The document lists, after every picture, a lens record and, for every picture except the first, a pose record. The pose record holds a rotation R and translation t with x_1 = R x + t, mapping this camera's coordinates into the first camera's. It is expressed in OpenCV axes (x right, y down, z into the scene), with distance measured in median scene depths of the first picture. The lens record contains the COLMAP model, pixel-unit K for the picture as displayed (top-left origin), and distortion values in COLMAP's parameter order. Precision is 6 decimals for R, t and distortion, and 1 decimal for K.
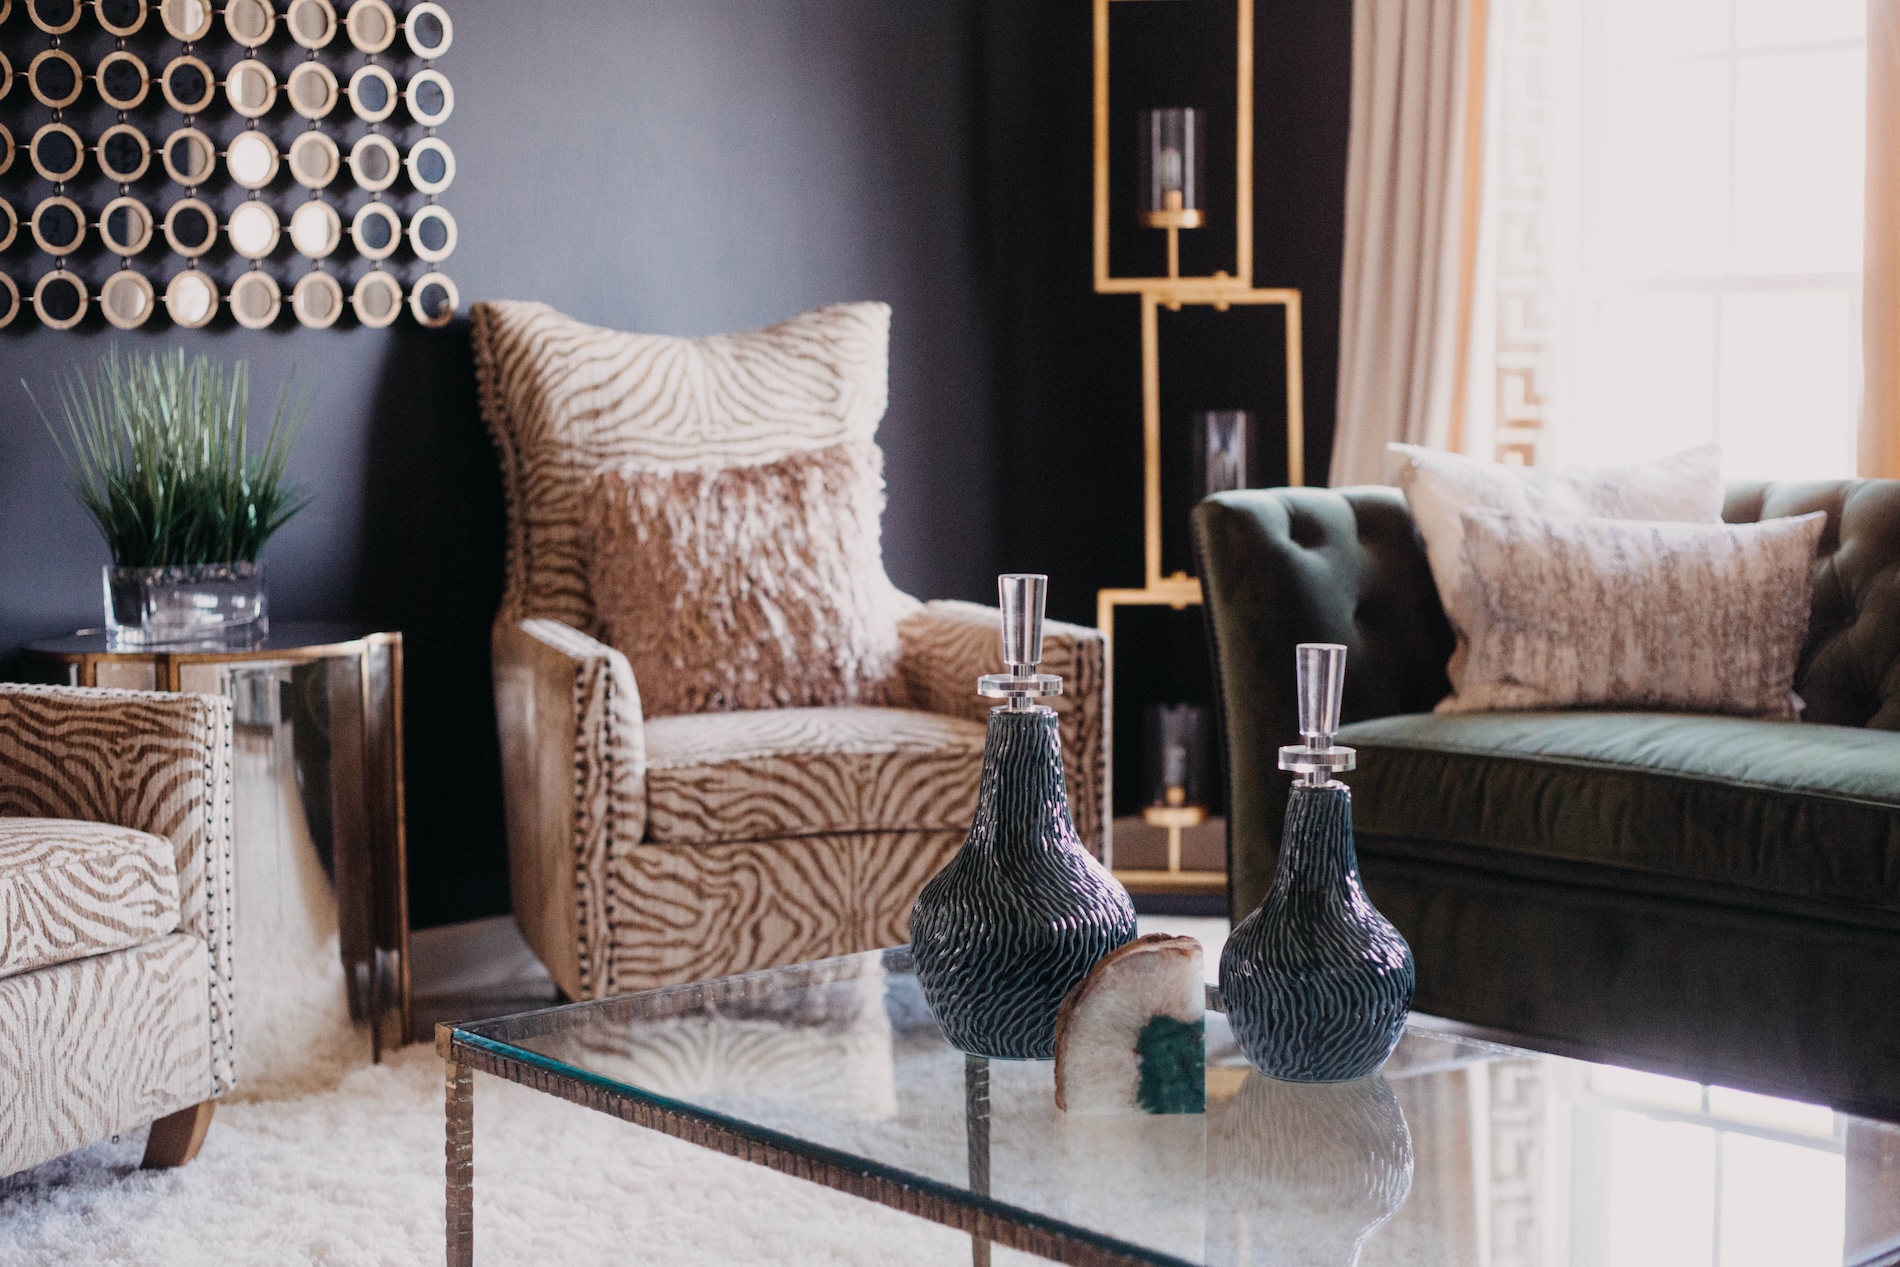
lens RADIAL K [[3490.6, 0, 956.1], [0, 3490.6, 639.9], [0, 0, 1]] dist [-0.164500, 0.000000]
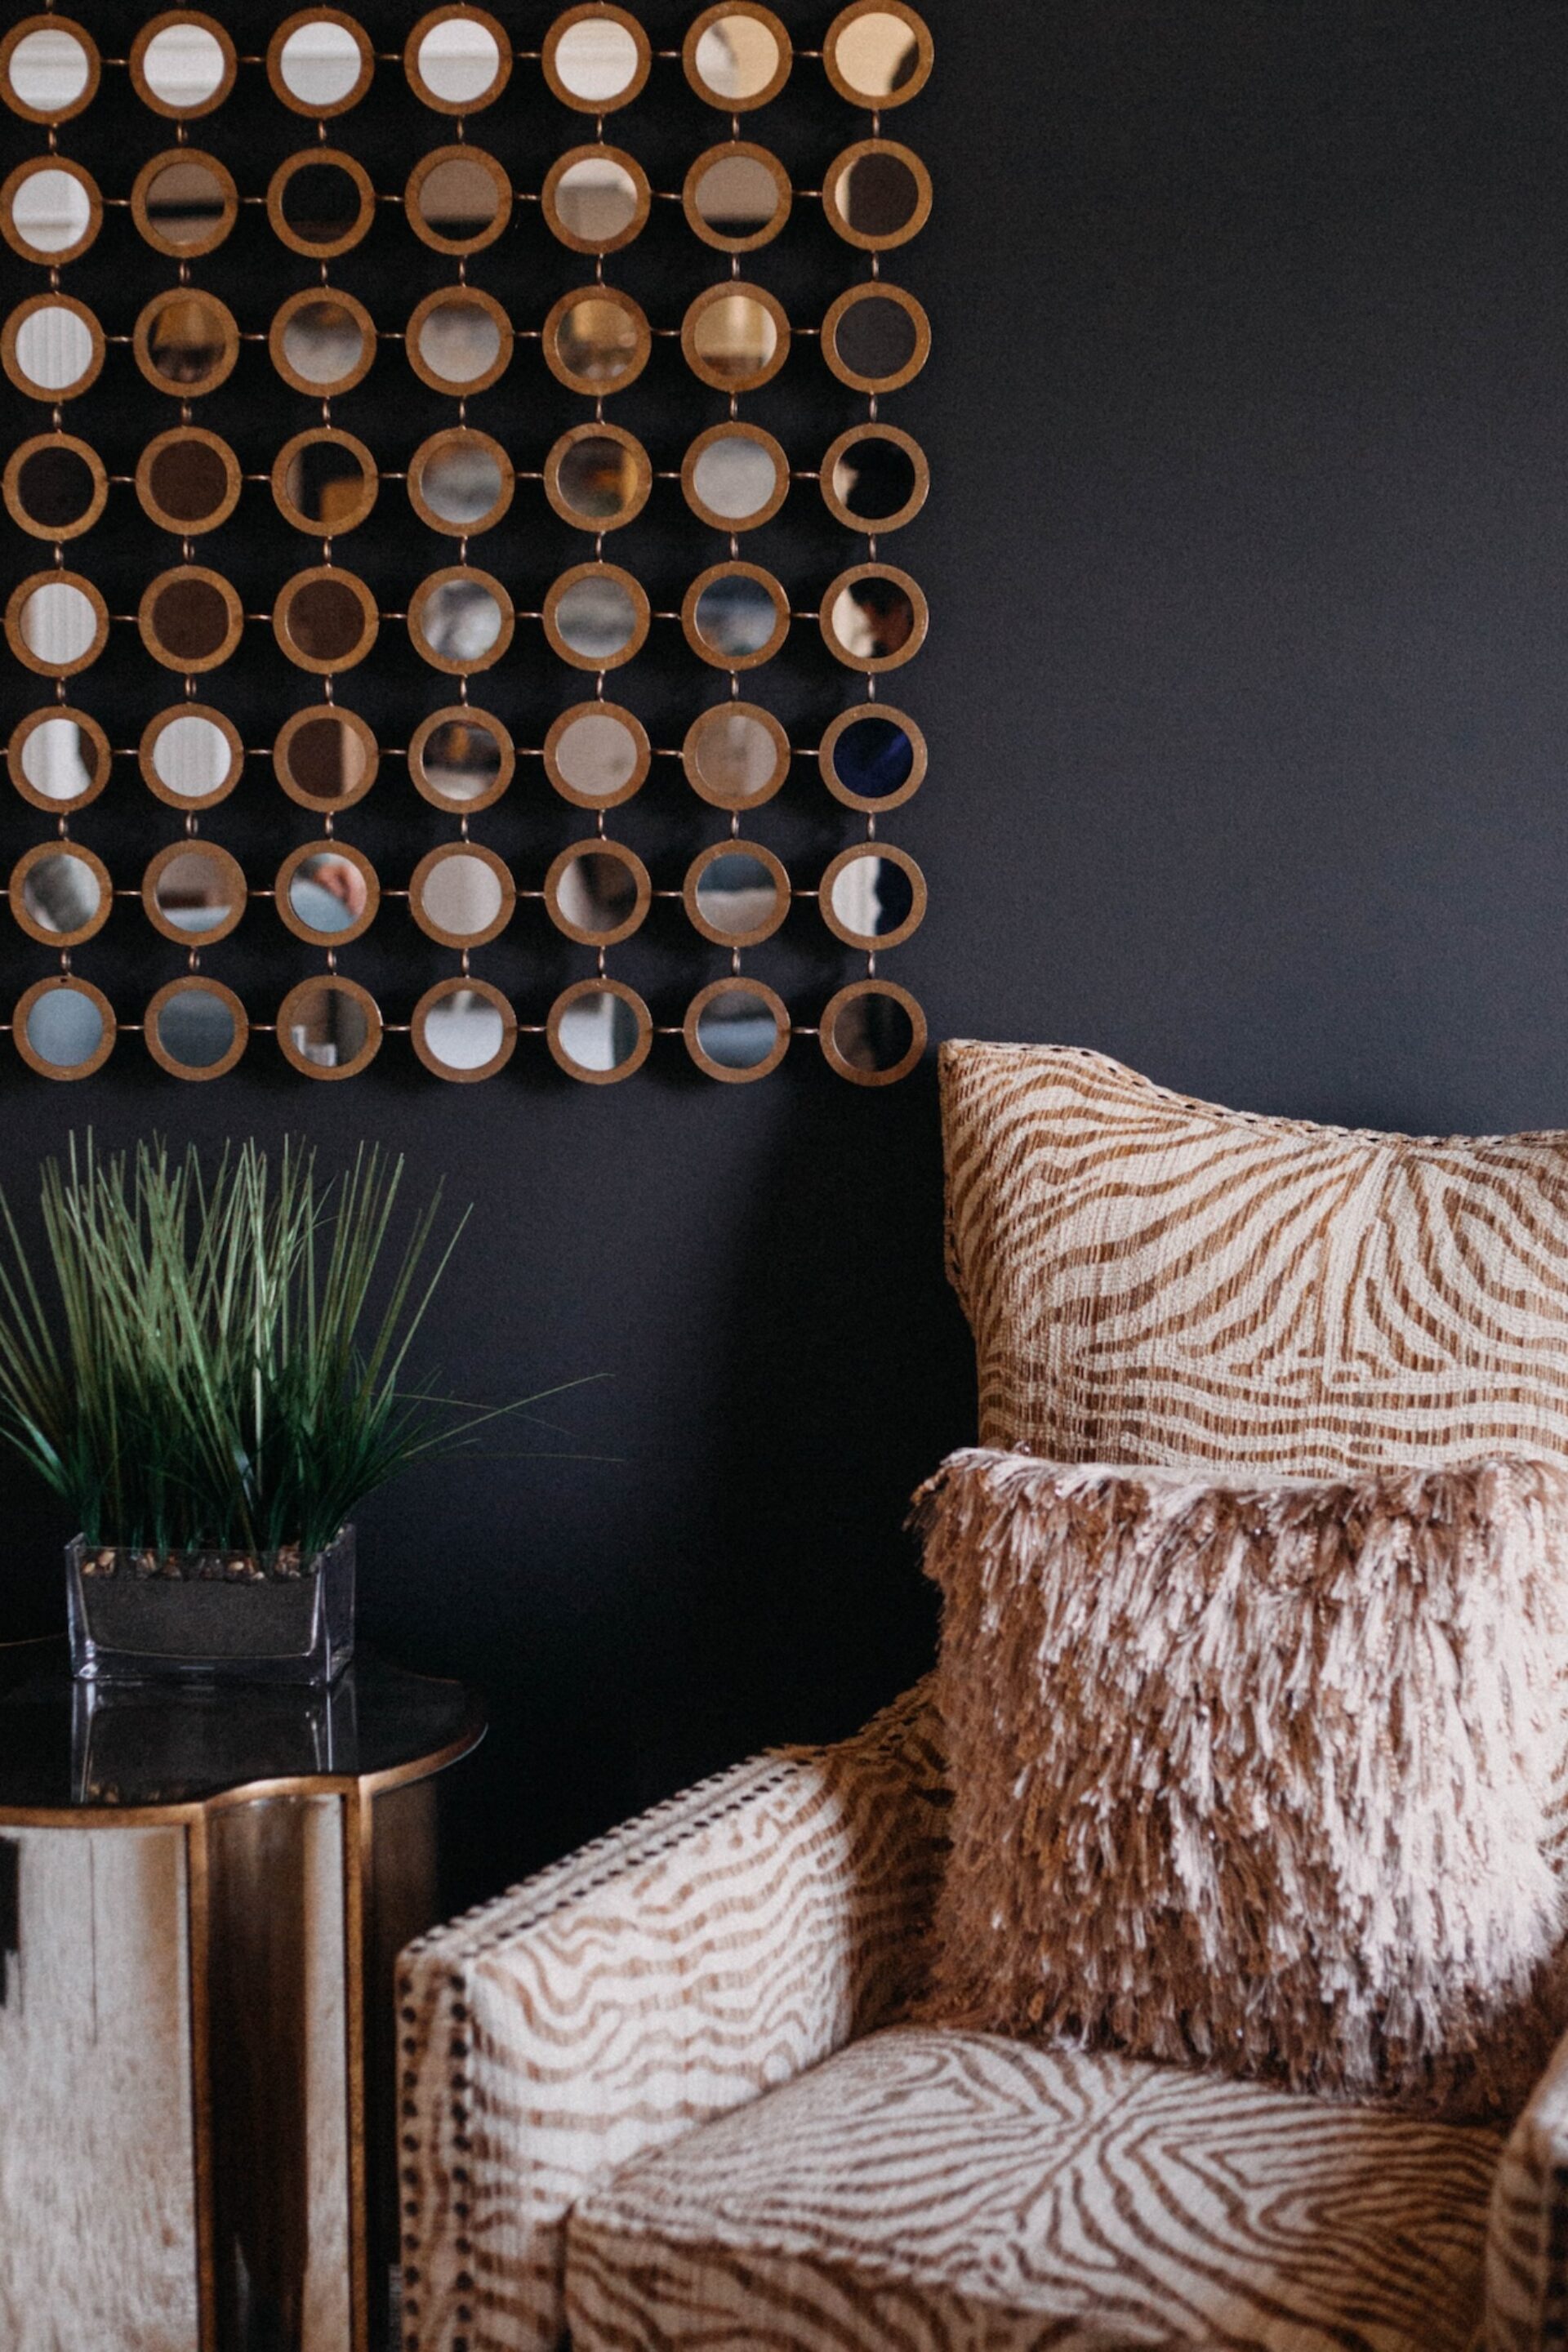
lens RADIAL K [[4321.0, 0, 778.2], [0, 4321.0, 1163.1], [0, 0, 1]] dist [-0.164500, 0.000000]
pose [[0.644464, 0.122355, -0.754782, 0.307859], [-0.056264, 0.992026, 0.112774, -0.150552], [0.762562, -0.030212, 0.646209, 0.613731]]
